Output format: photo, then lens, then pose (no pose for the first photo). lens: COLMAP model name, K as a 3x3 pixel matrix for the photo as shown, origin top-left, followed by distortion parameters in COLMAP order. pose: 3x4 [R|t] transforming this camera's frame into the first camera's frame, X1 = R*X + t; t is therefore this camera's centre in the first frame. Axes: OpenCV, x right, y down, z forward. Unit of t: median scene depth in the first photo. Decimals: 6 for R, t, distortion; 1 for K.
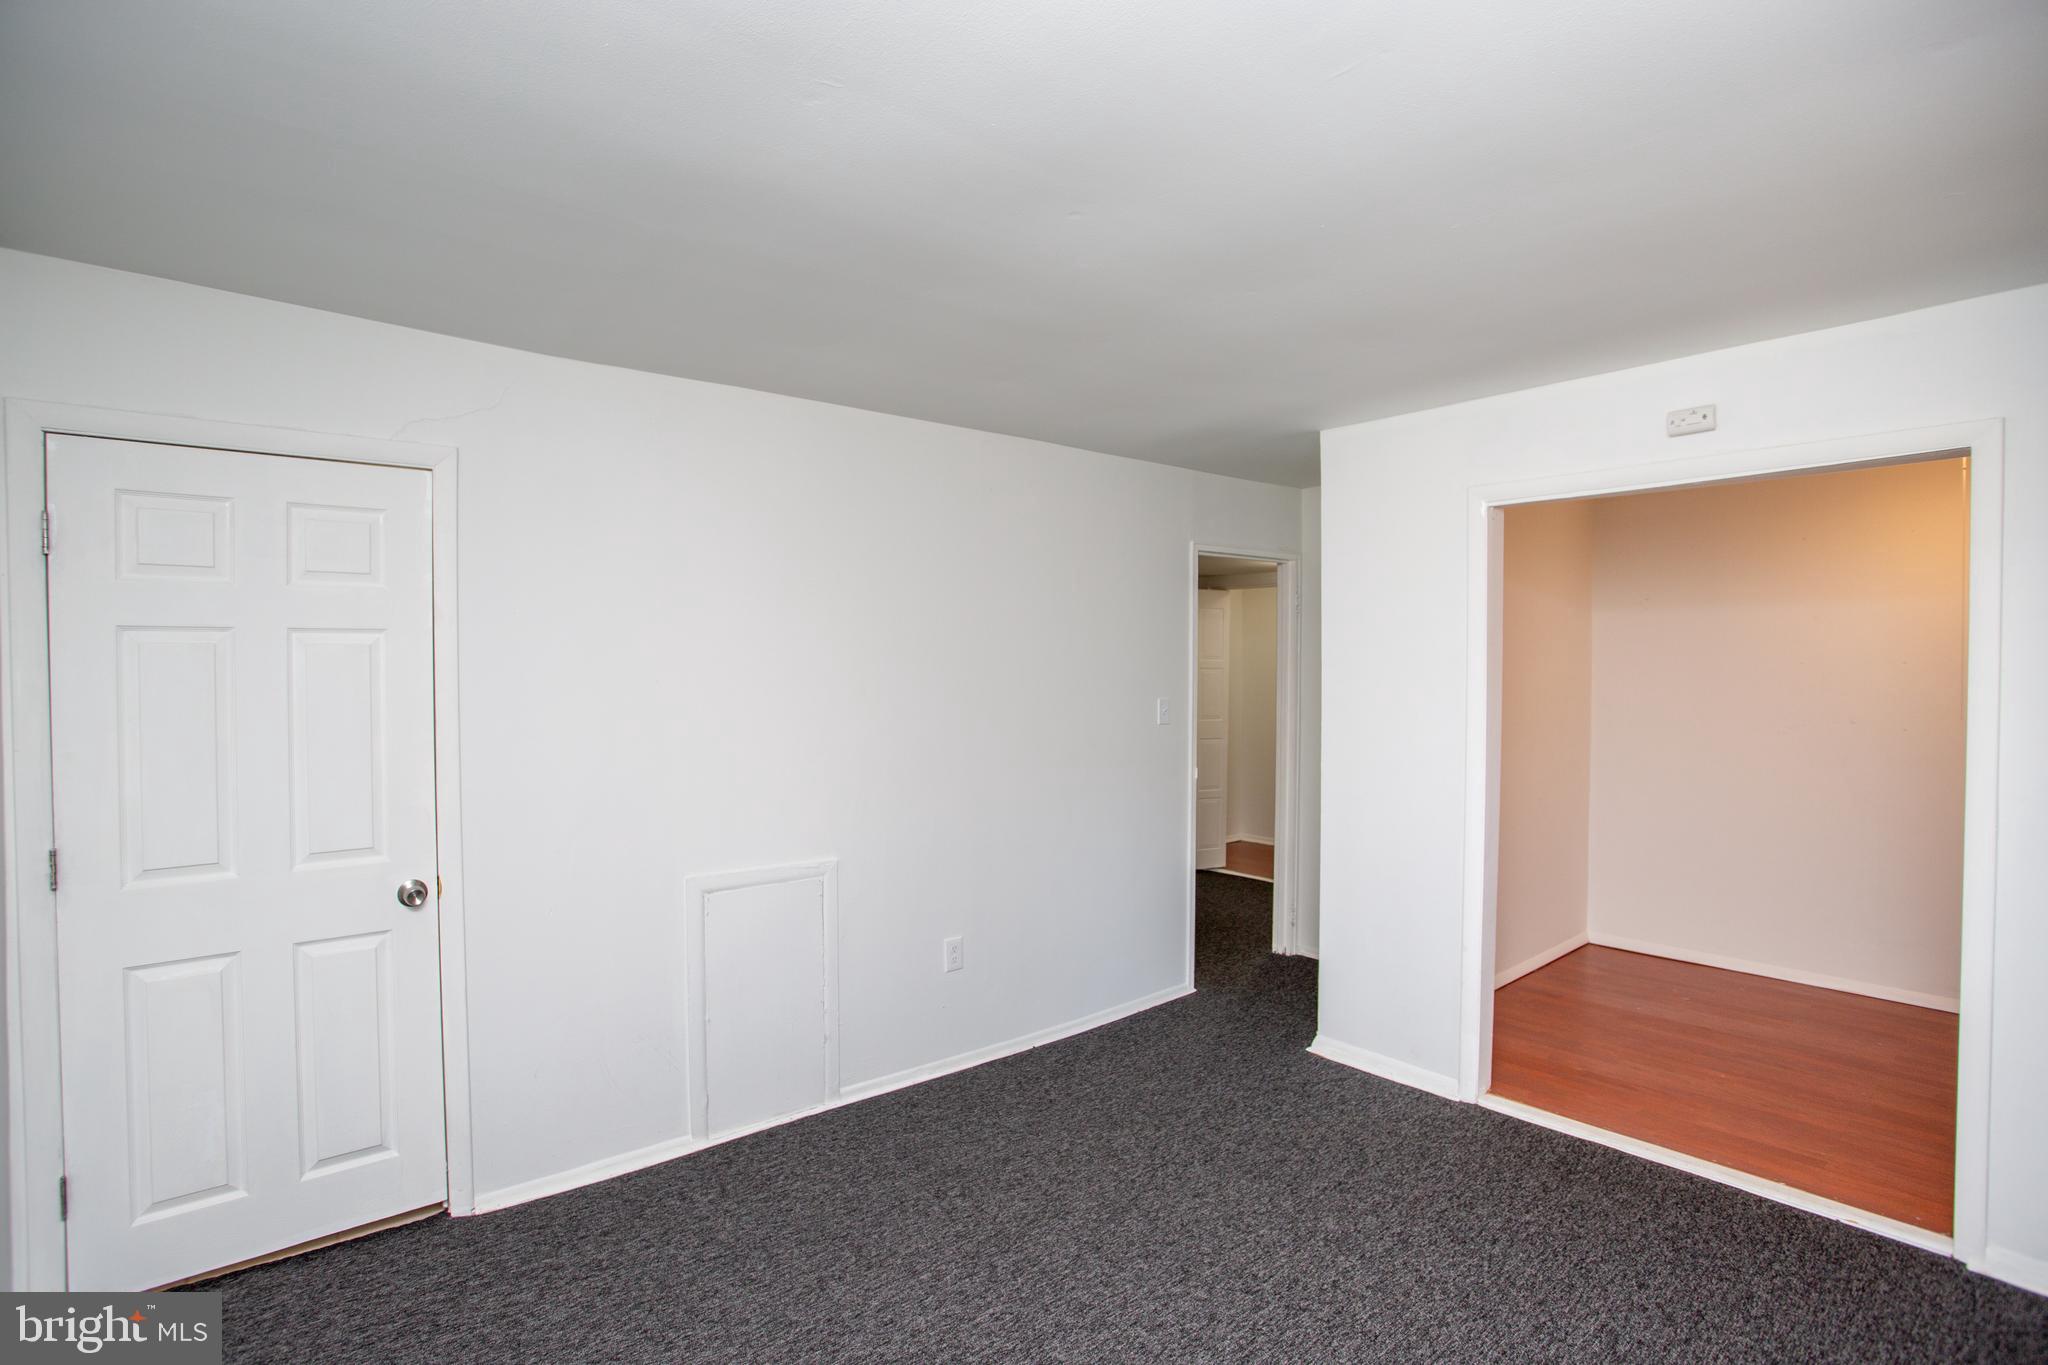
lens RADIAL K [[989.4, 0, 1015.7], [0, 989.4, 676.3], [0, 0, 1]] dist [-0.074921, 0.029568]
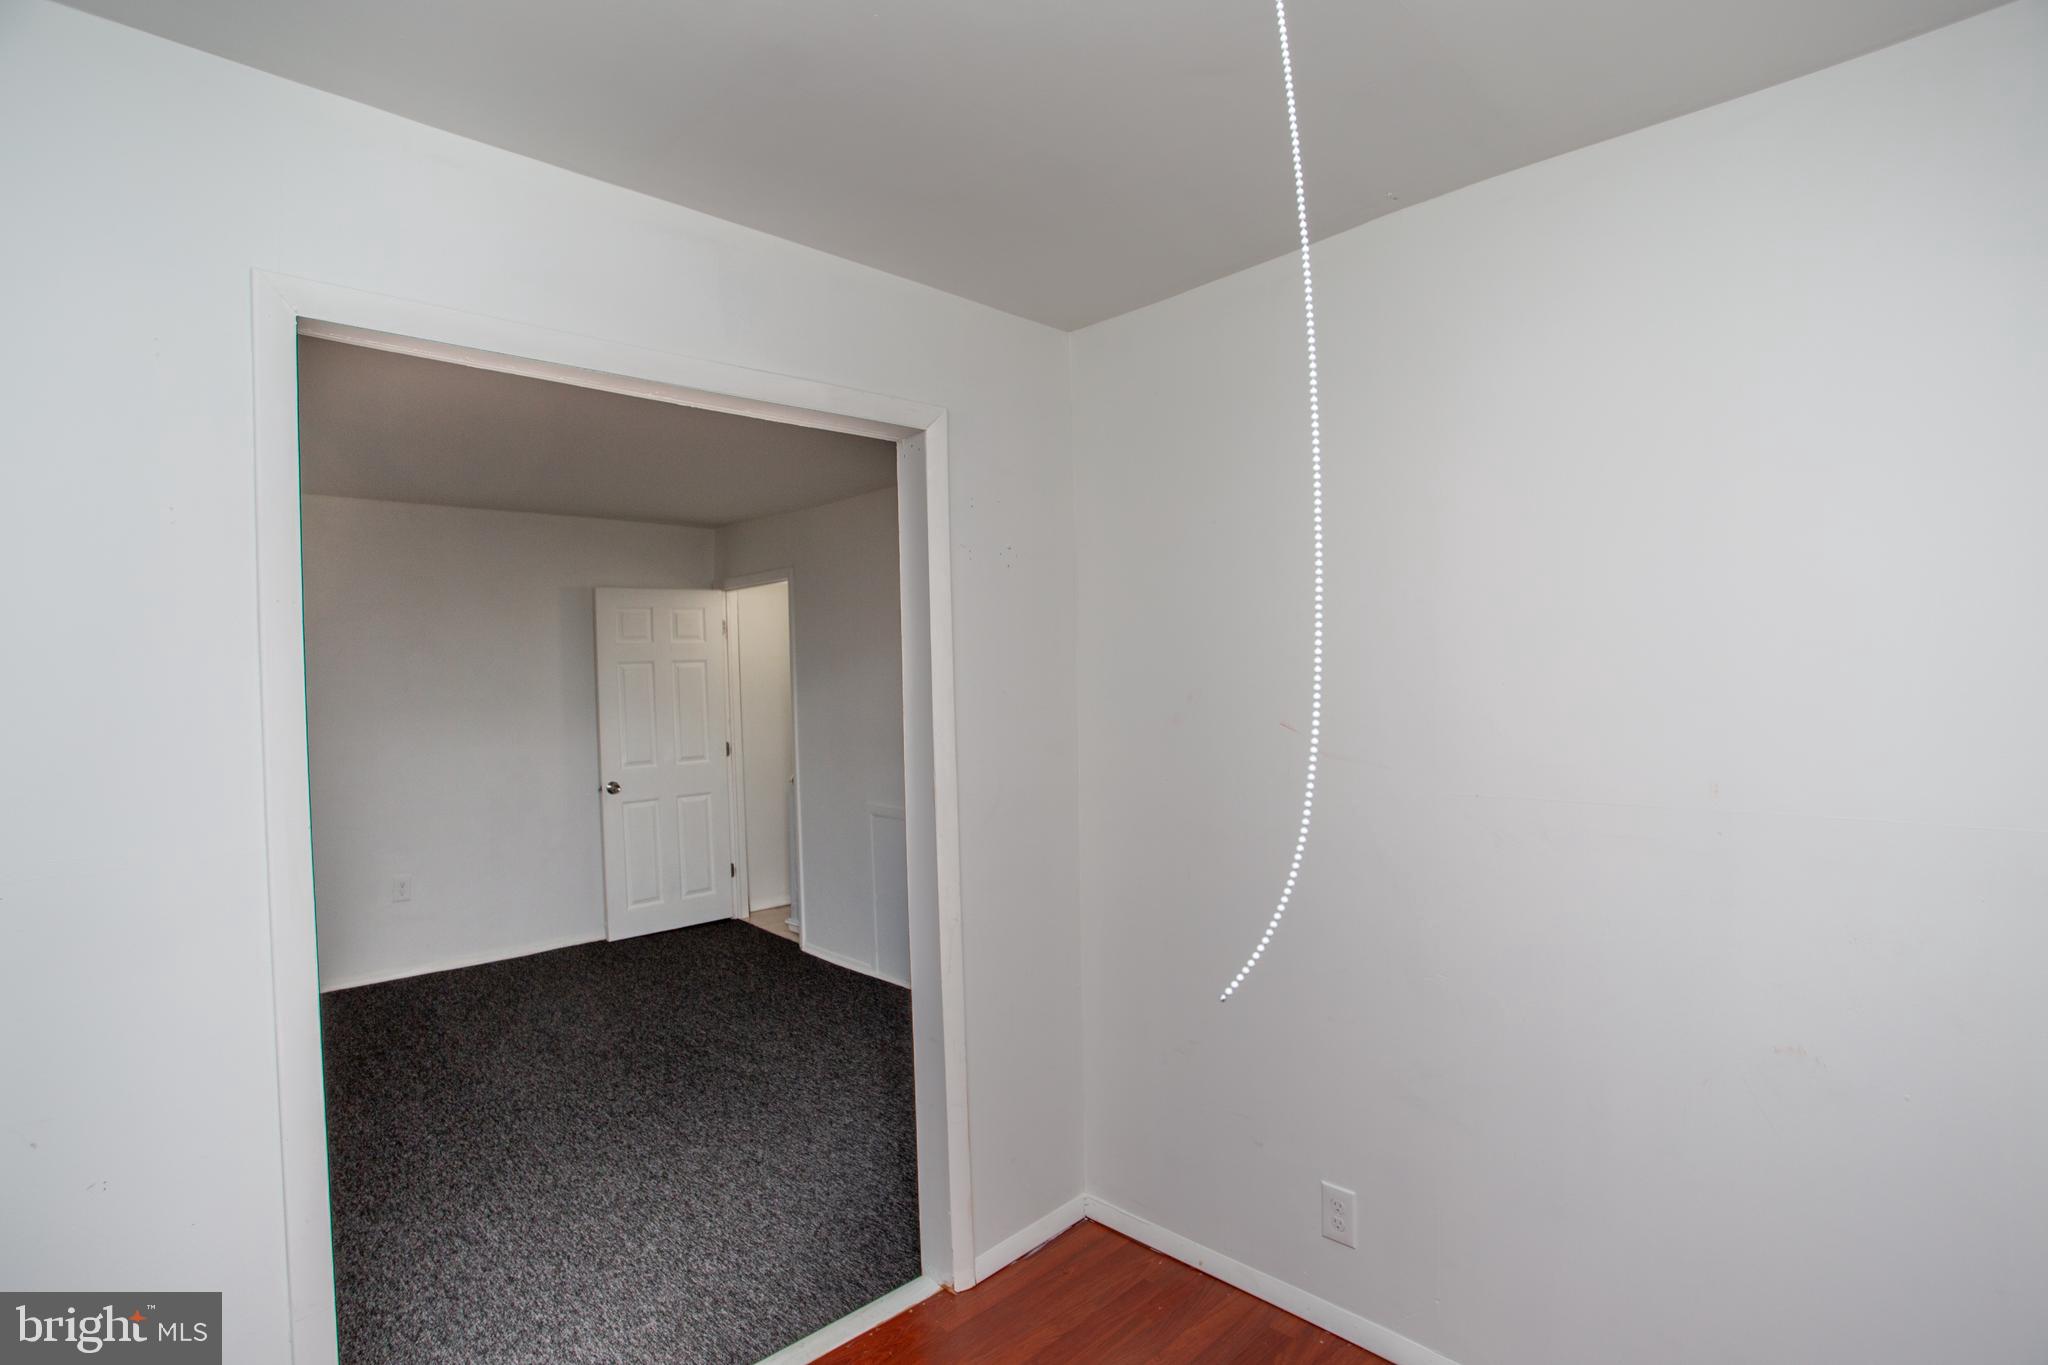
lens RADIAL K [[989.4, 0, 1010.1], [0, 989.4, 676.8], [0, 0, 1]] dist [-0.074921, 0.029568]
pose [[0.079535, 0.001647, -0.996831, 1.397373], [0.006681, 0.999975, 0.002185, -0.006613], [0.996810, -0.006833, 0.079522, 1.179309]]
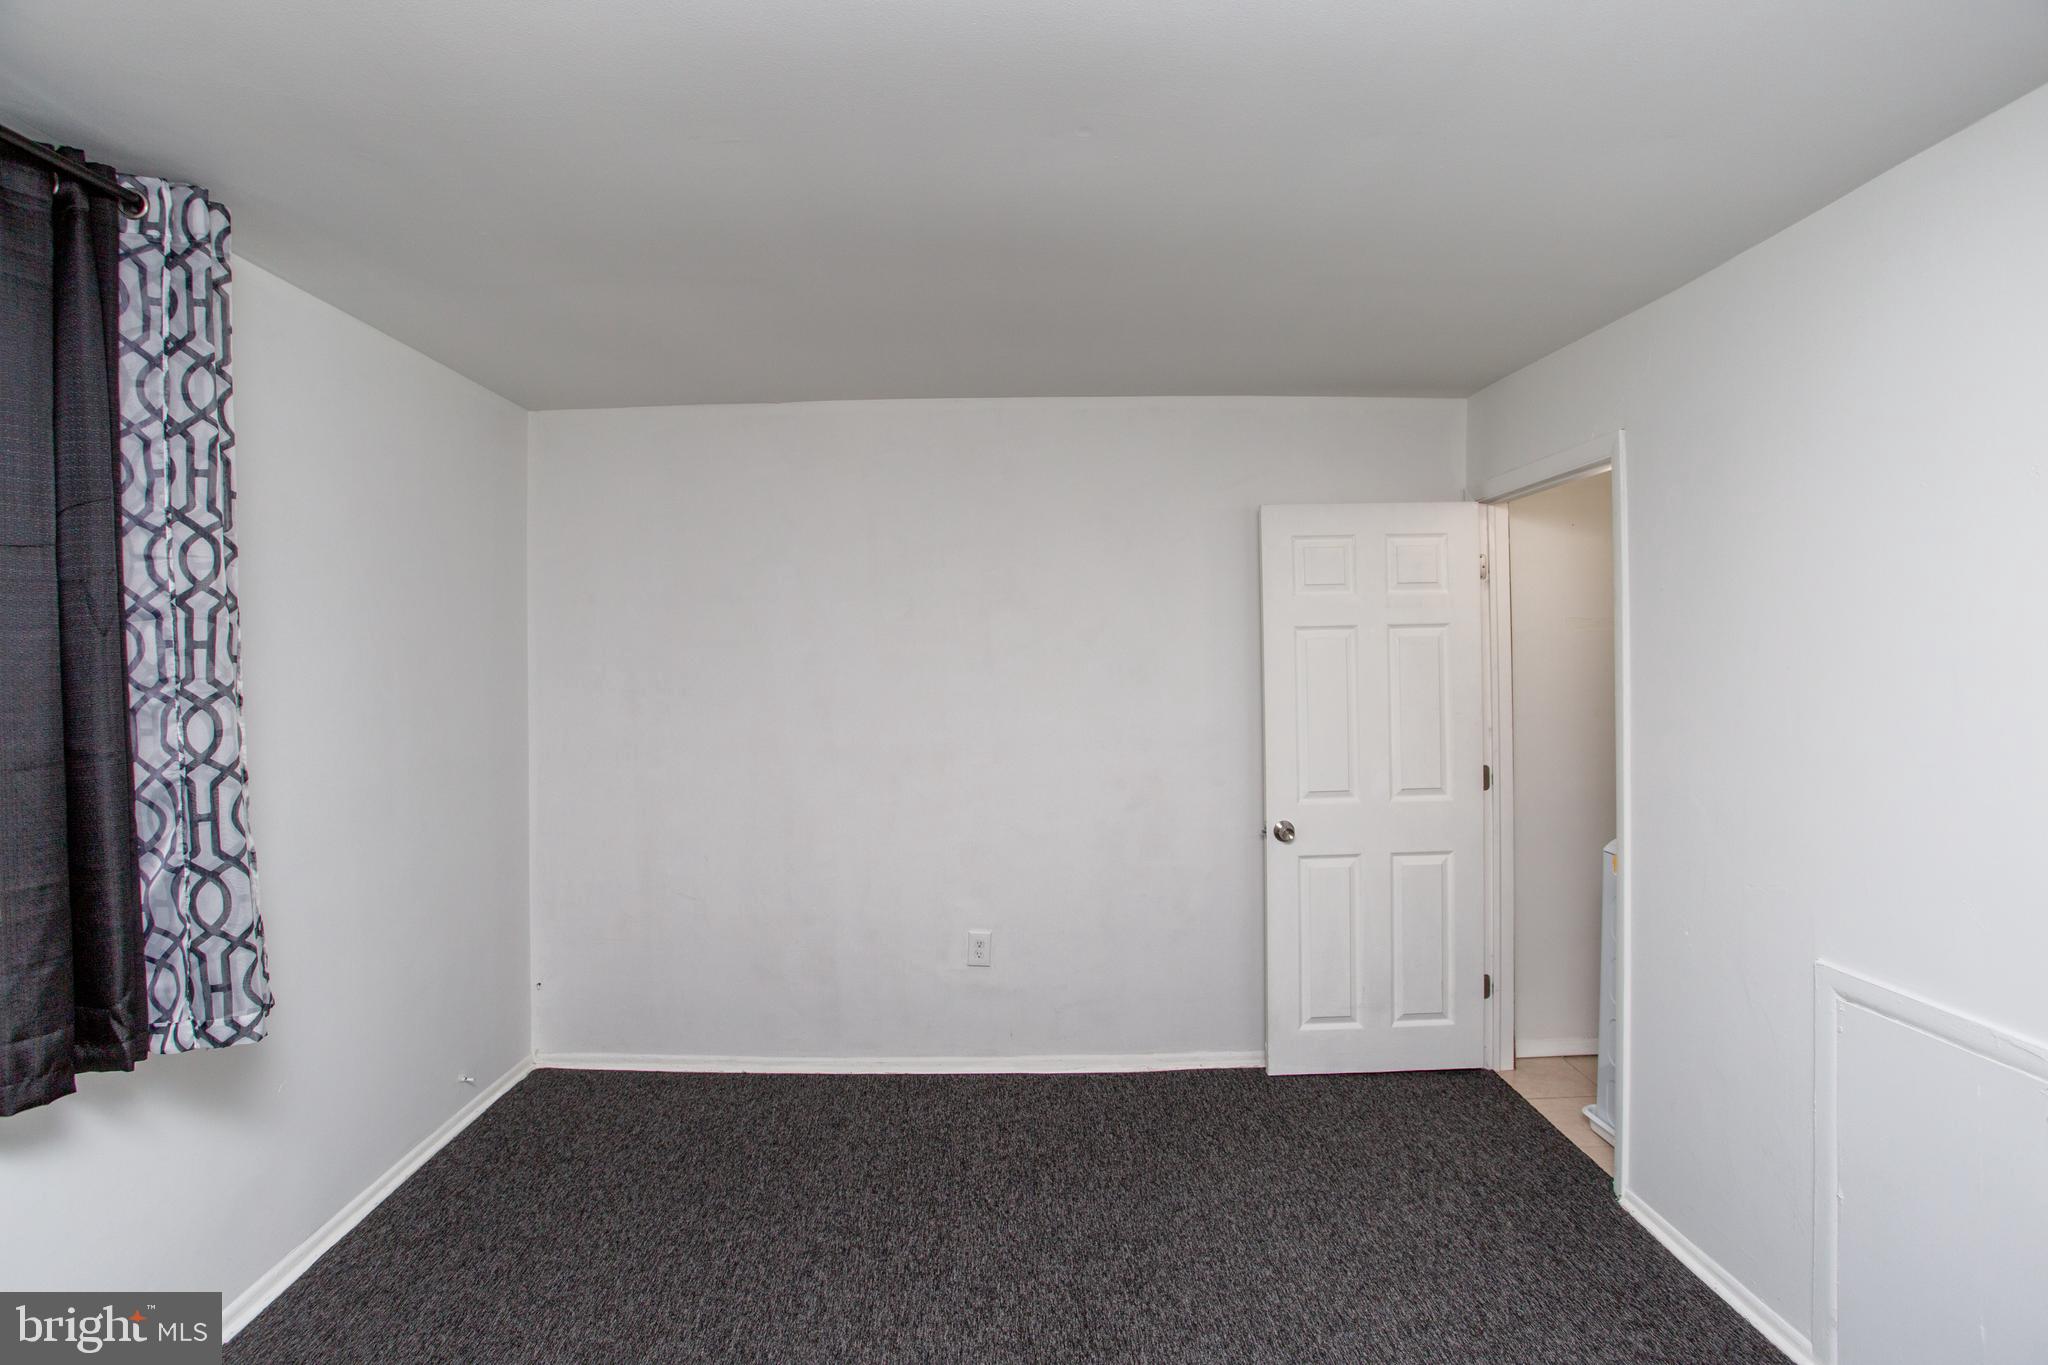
lens RADIAL K [[989.4, 0, 1017.8], [0, 989.4, 674.9], [0, 0, 1]] dist [-0.074921, 0.029568]
pose [[-0.623317, 0.017044, -0.781784, 0.543422], [-0.001124, 0.999742, 0.022692, -0.004430], [0.781969, 0.015023, -0.623136, 1.036629]]
